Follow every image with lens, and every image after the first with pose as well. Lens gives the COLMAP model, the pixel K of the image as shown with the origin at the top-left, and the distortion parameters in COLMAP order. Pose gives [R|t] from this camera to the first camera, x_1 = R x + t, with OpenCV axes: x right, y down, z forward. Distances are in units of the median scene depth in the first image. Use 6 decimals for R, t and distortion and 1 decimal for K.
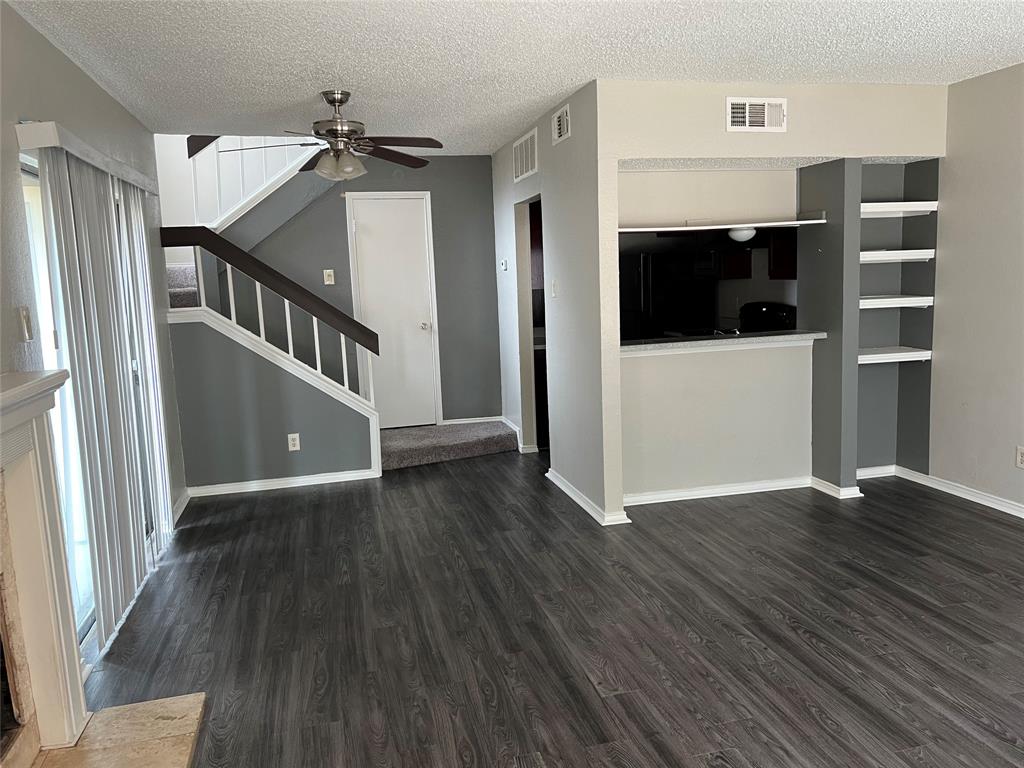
lens RADIAL K [[771.2, 0, 512.7], [0, 771.2, 374.8], [0, 0, 1]] dist [0.056815, -0.054223]
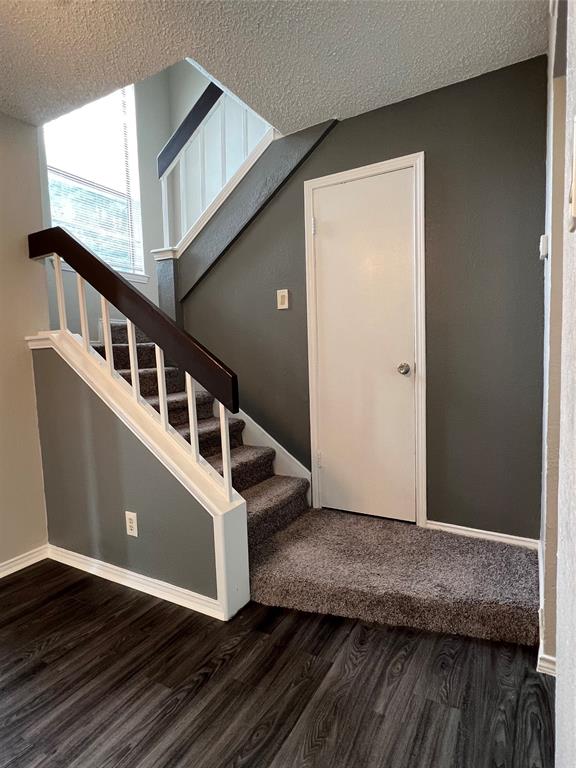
lens RADIAL K [[426.9, 0, 291.8], [0, 426.9, 381.9], [0, 0, 1]] dist [0.004105, -0.000204]
pose [[0.716658, 0.067929, -0.694108, 0.092358], [-0.088886, 0.996026, 0.005702, -0.064623], [0.691737, 0.057610, 0.719848, 0.957108]]
